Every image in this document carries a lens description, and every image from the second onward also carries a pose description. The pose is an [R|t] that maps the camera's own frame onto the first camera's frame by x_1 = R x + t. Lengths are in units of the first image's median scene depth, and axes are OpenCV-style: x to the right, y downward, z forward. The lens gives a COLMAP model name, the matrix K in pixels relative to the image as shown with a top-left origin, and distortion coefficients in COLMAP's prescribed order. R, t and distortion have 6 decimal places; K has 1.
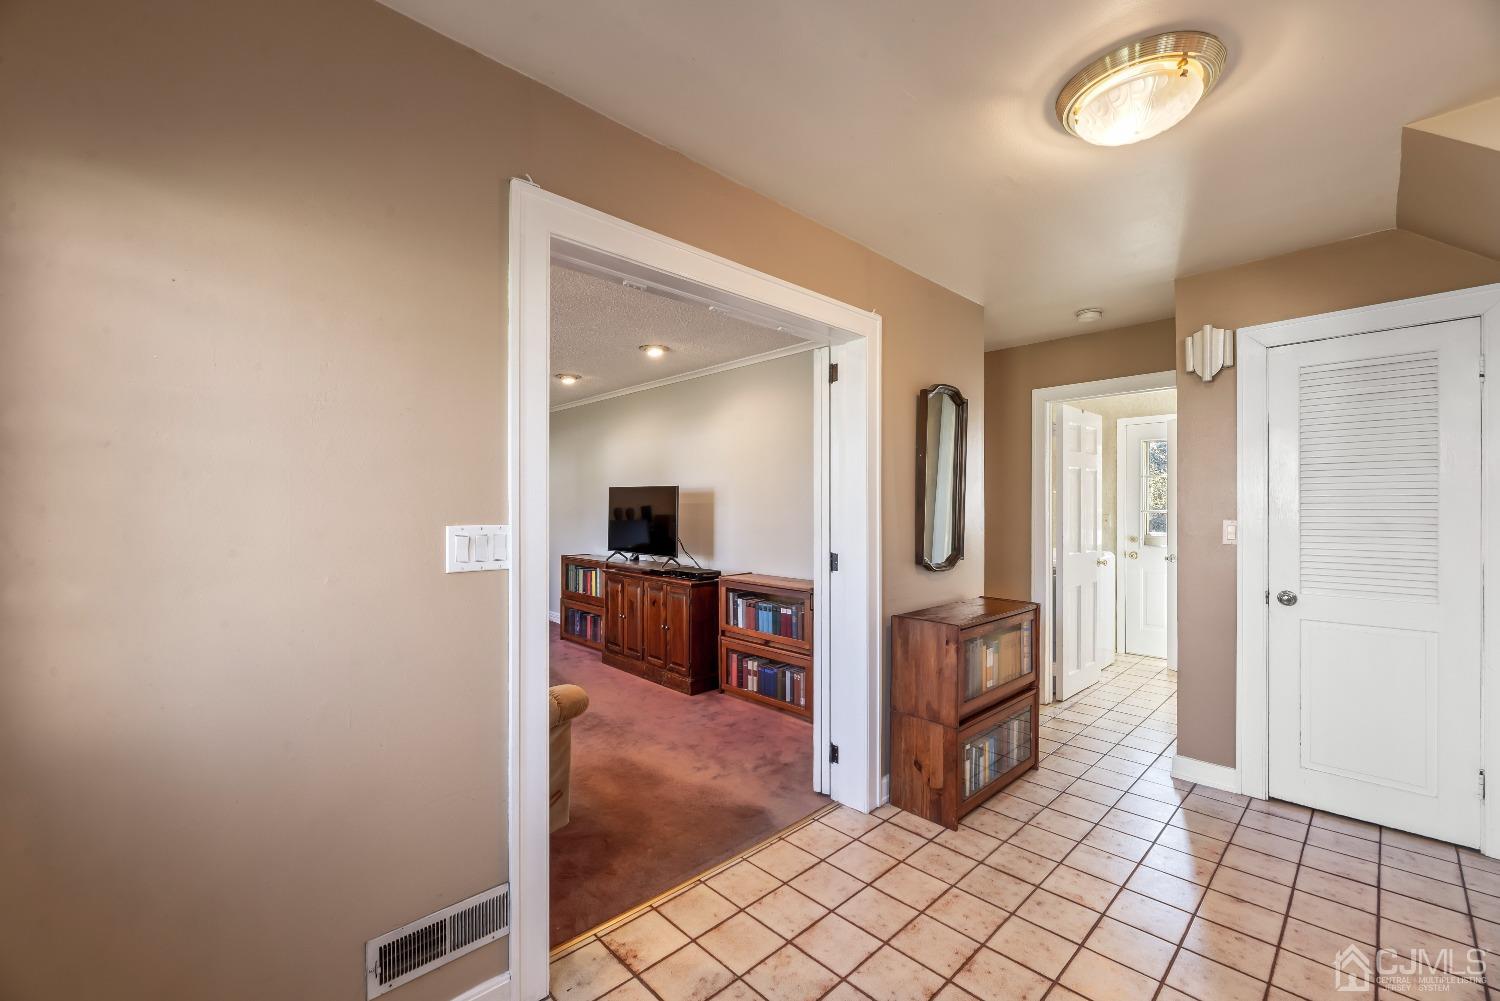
lens RADIAL K [[615.3, 0, 742.2], [0, 615.3, 502.8], [0, 0, 1]] dist [-0.001371, 0.000175]
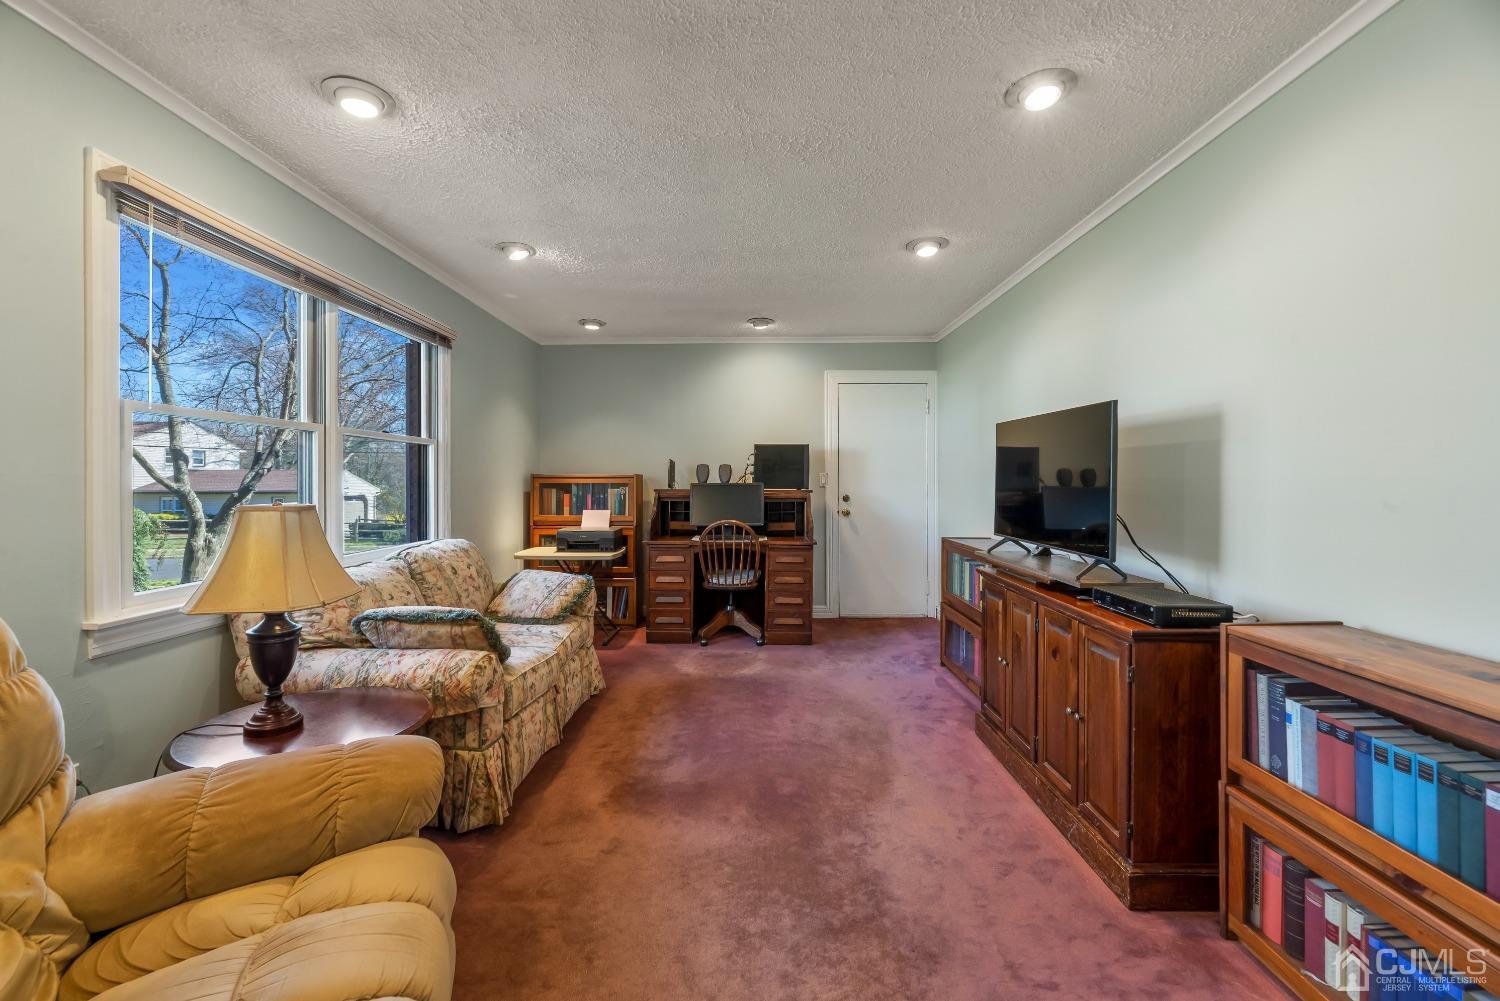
lens RADIAL K [[611.7, 0, 751.7], [0, 611.7, 483.0], [0, 0, 1]] dist [-0.001616, -0.000307]
pose [[0.724102, 0.001964, -0.689690, 0.011738], [0.004646, 0.999959, 0.007725, 0.029830], [0.689677, -0.008798, 0.724064, 0.535263]]
